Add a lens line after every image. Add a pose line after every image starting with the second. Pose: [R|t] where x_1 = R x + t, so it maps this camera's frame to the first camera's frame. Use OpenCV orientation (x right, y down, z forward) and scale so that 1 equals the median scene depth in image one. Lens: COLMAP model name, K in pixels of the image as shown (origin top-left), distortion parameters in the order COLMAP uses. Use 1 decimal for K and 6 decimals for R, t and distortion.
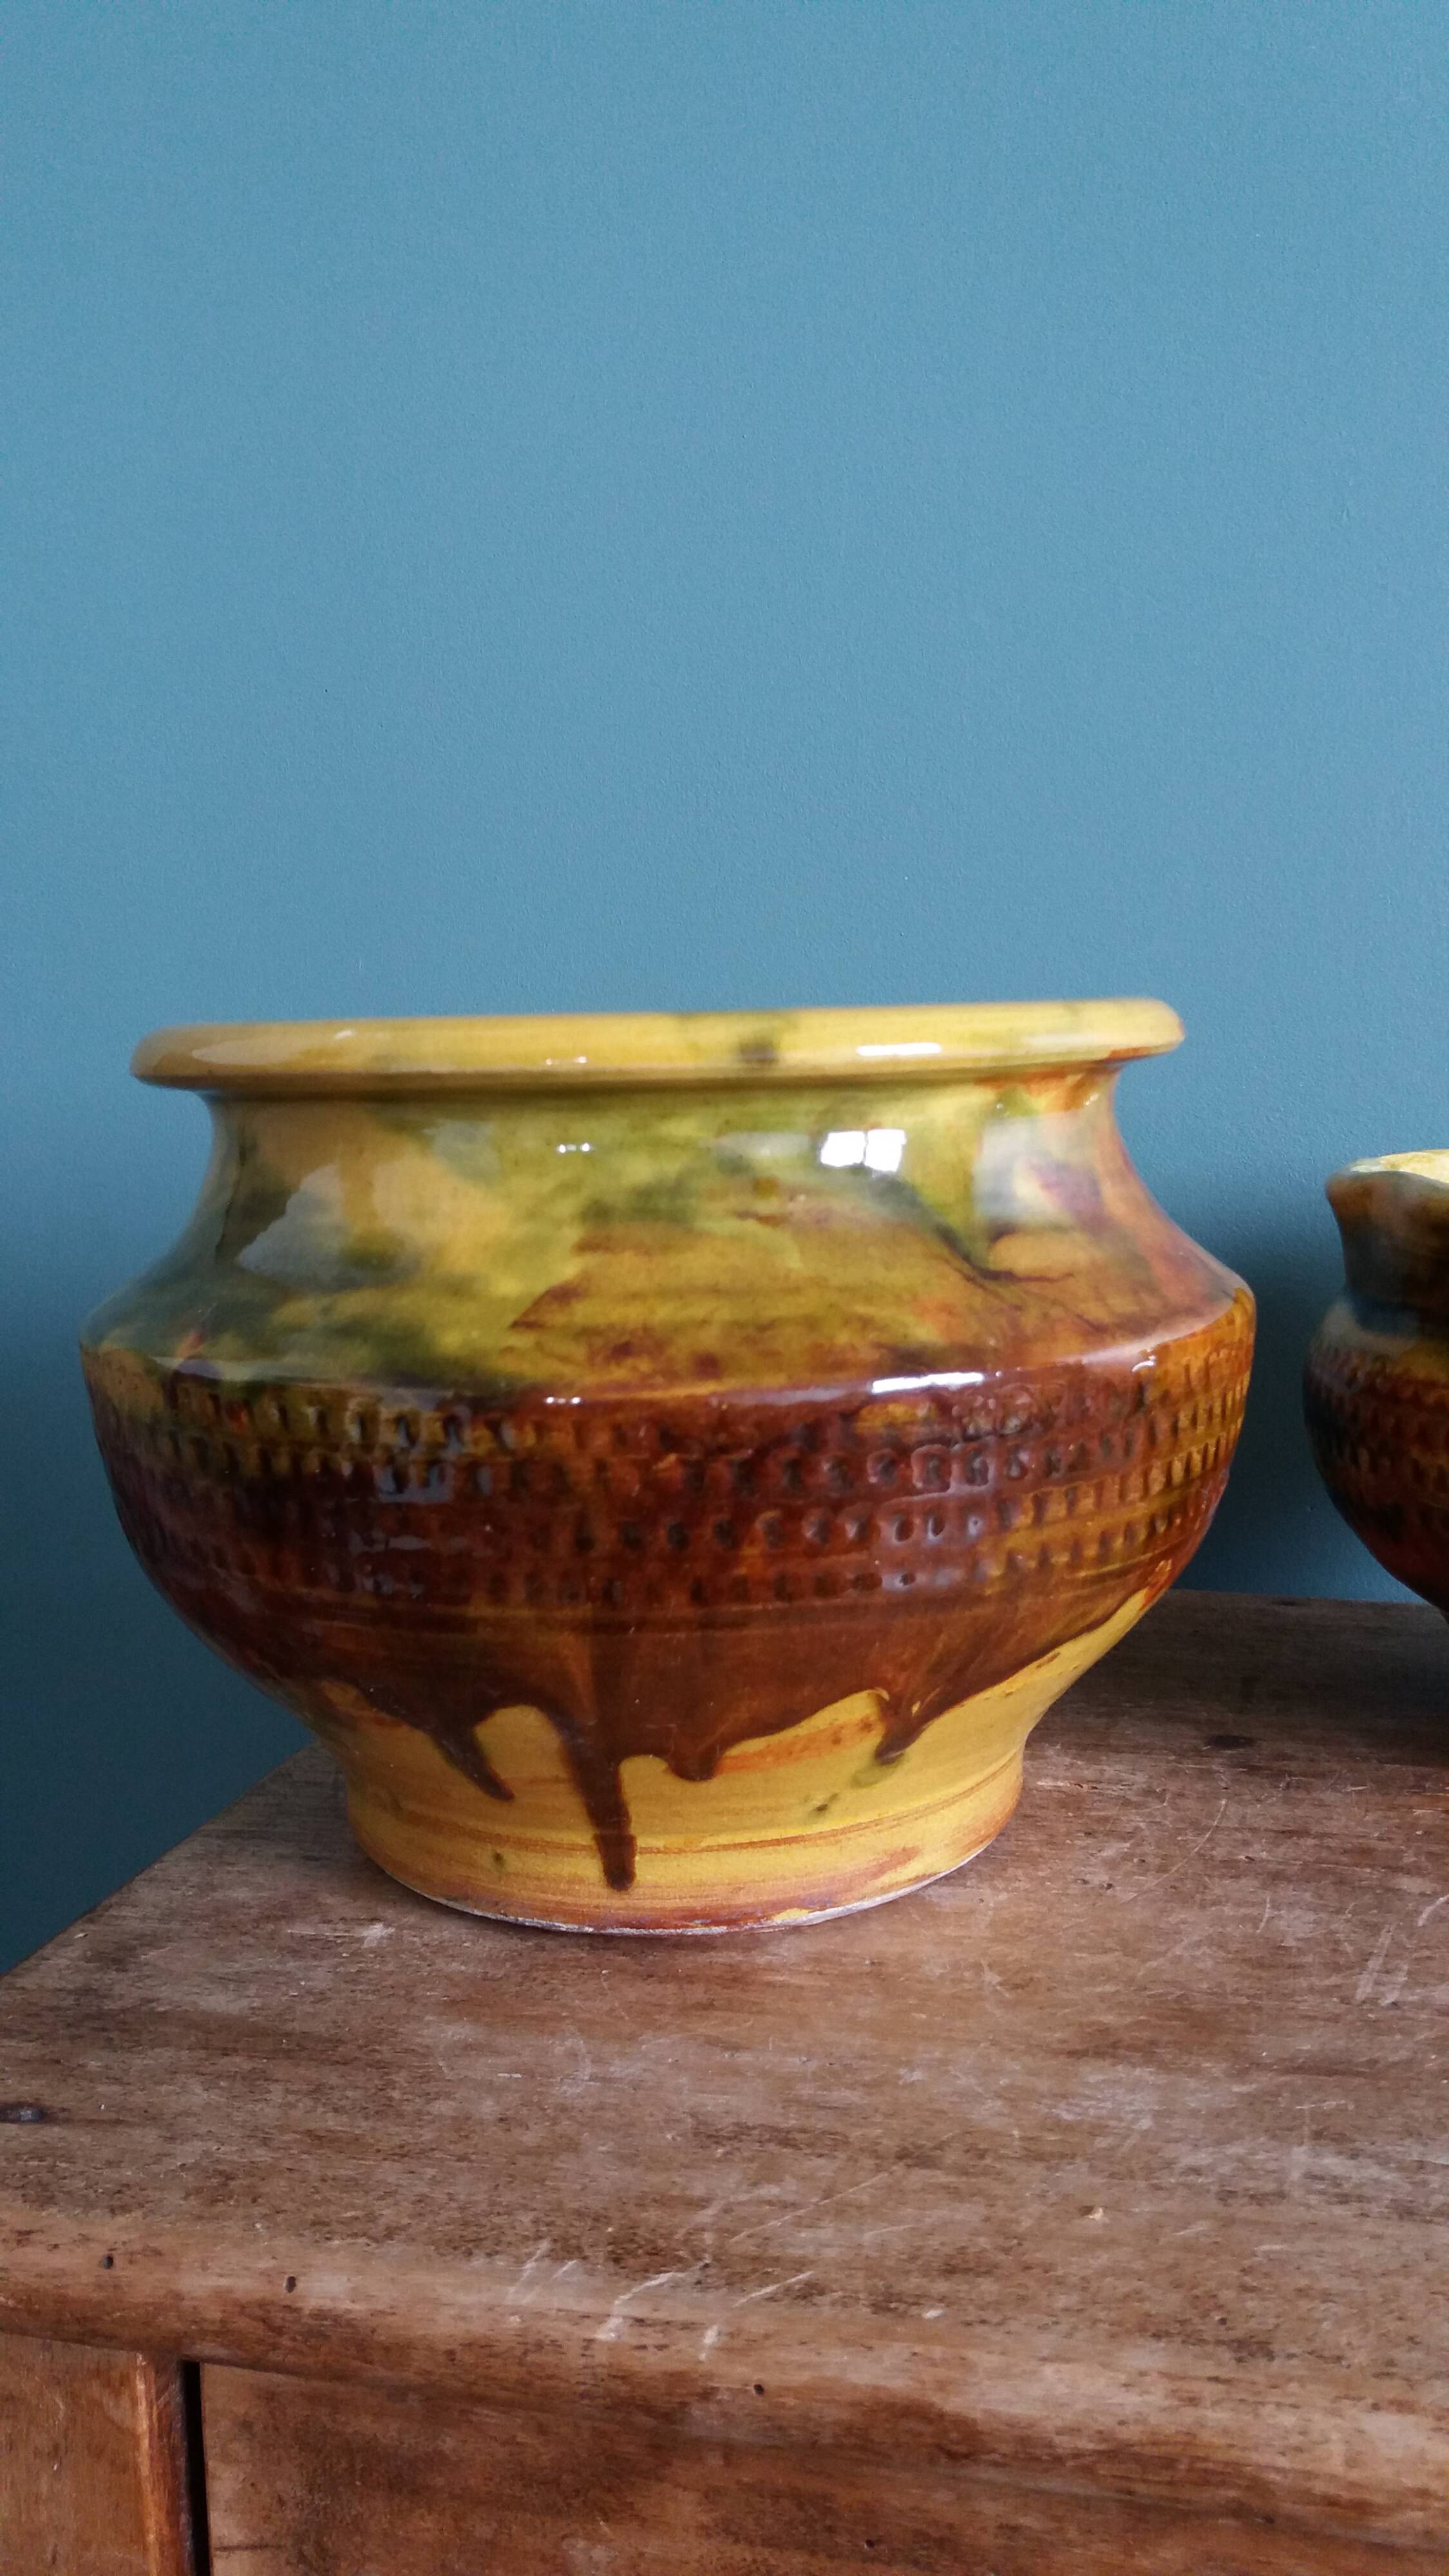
lens RADIAL K [[2138.1, 0, 726.0], [0, 2138.1, 1252.0], [0, 0, 1]] dist [0.000639, -0.040537]
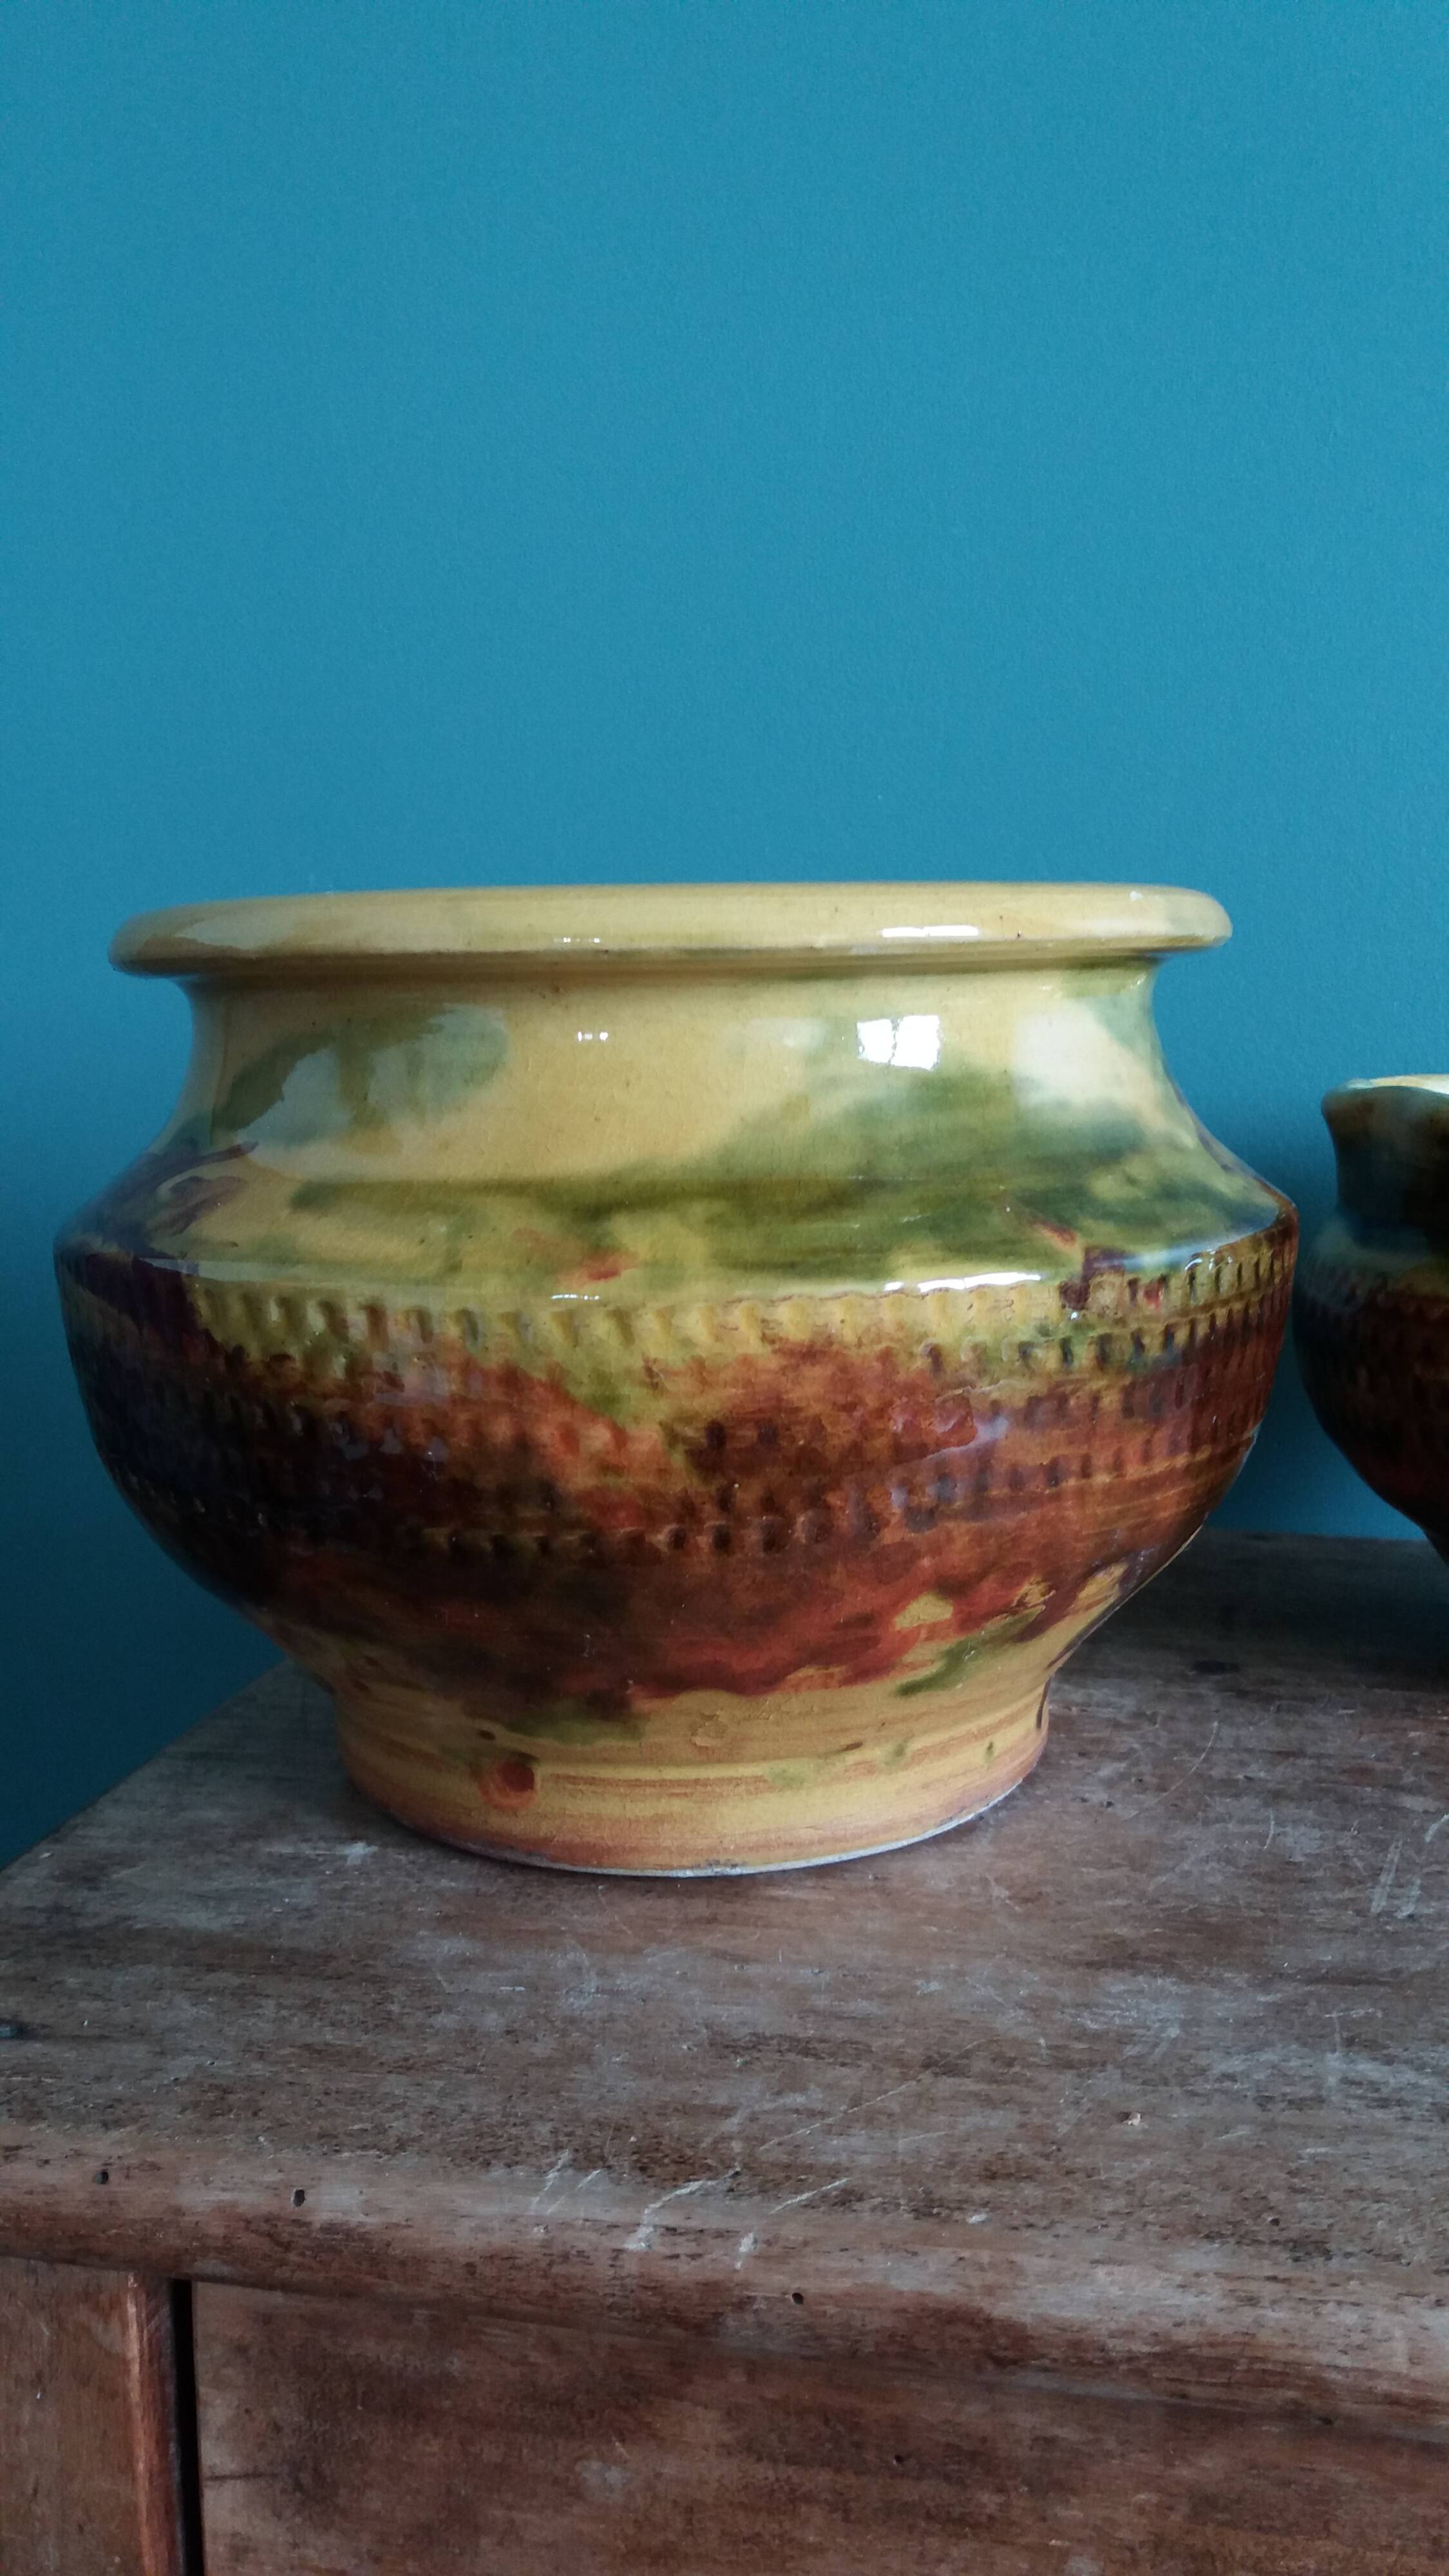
lens RADIAL K [[2138.1, 0, 730.2], [0, 2138.1, 1275.1], [0, 0, 1]] dist [0.000639, -0.040537]
pose [[0.998840, 0.011239, 0.046817, -0.054508], [-0.012276, 0.999684, 0.021922, 0.043262], [-0.046556, -0.022472, 0.998663, 0.041966]]
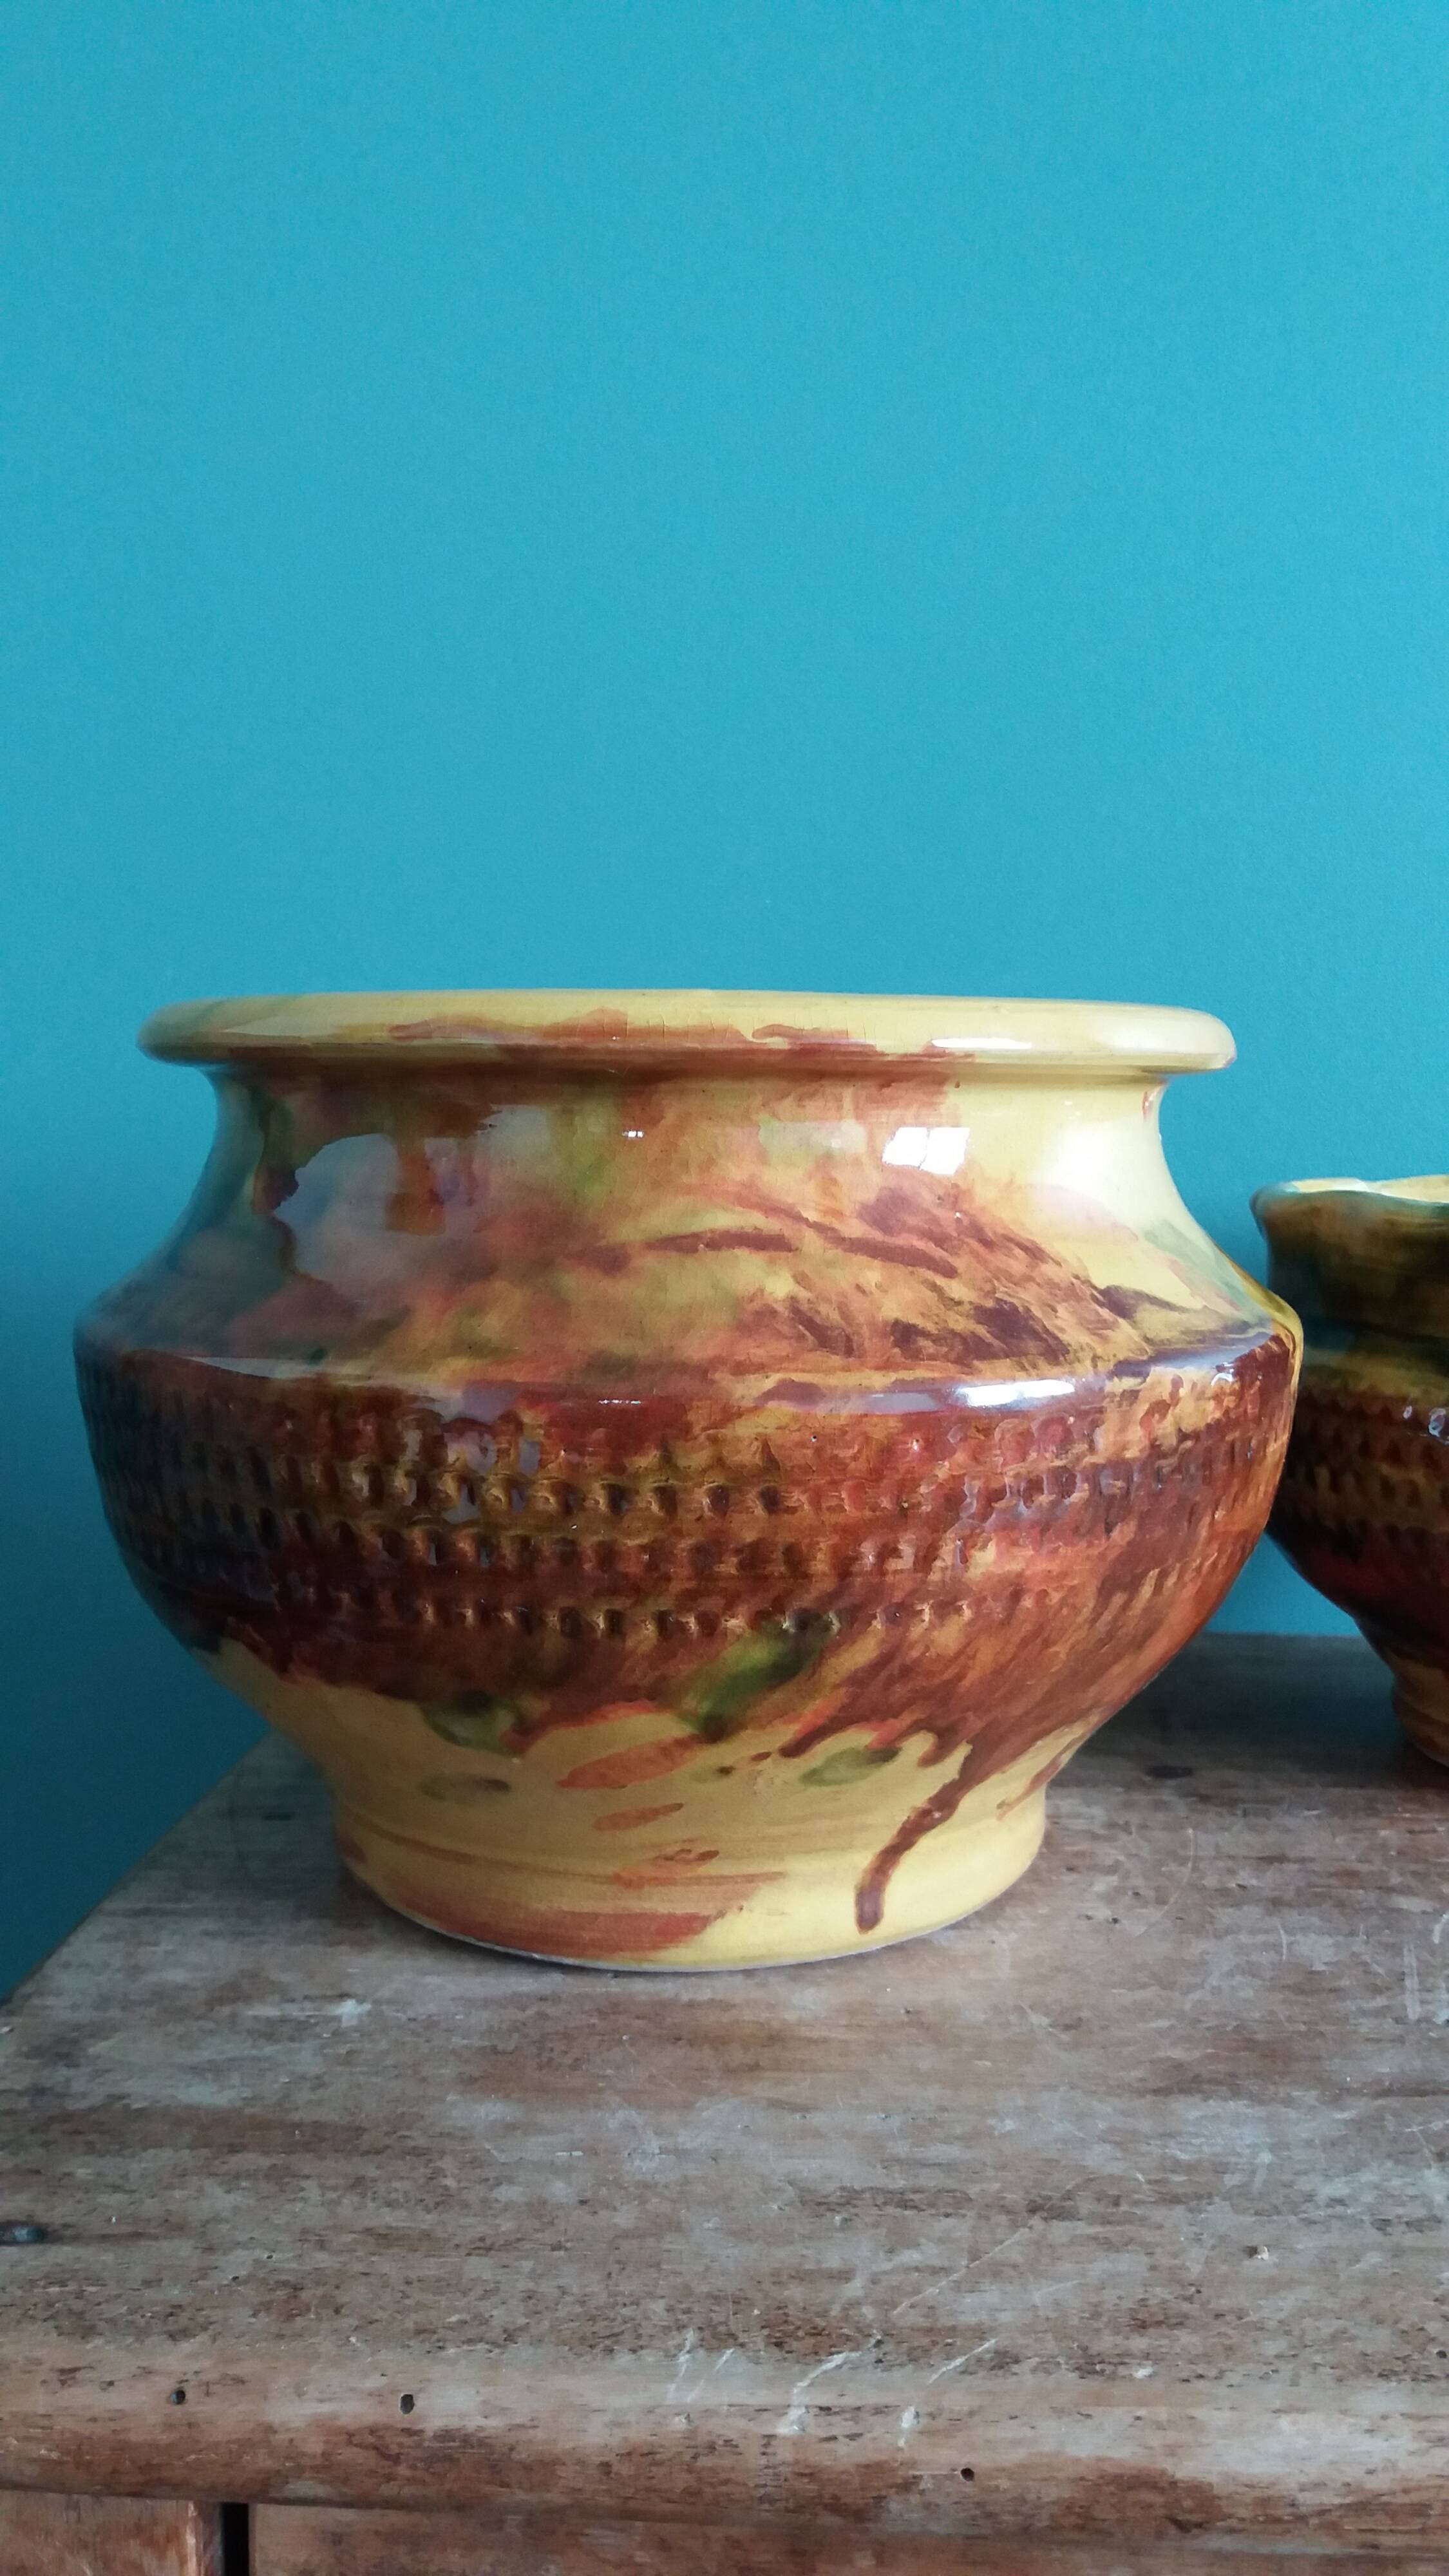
lens RADIAL K [[2138.1, 0, 721.6], [0, 2138.1, 1234.0], [0, 0, 1]] dist [0.000639, -0.040537]
pose [[0.984811, 0.008680, 0.173412, -0.208215], [-0.000692, 0.998938, -0.046073, 0.040219], [-0.173628, 0.045253, 0.983771, 0.086157]]
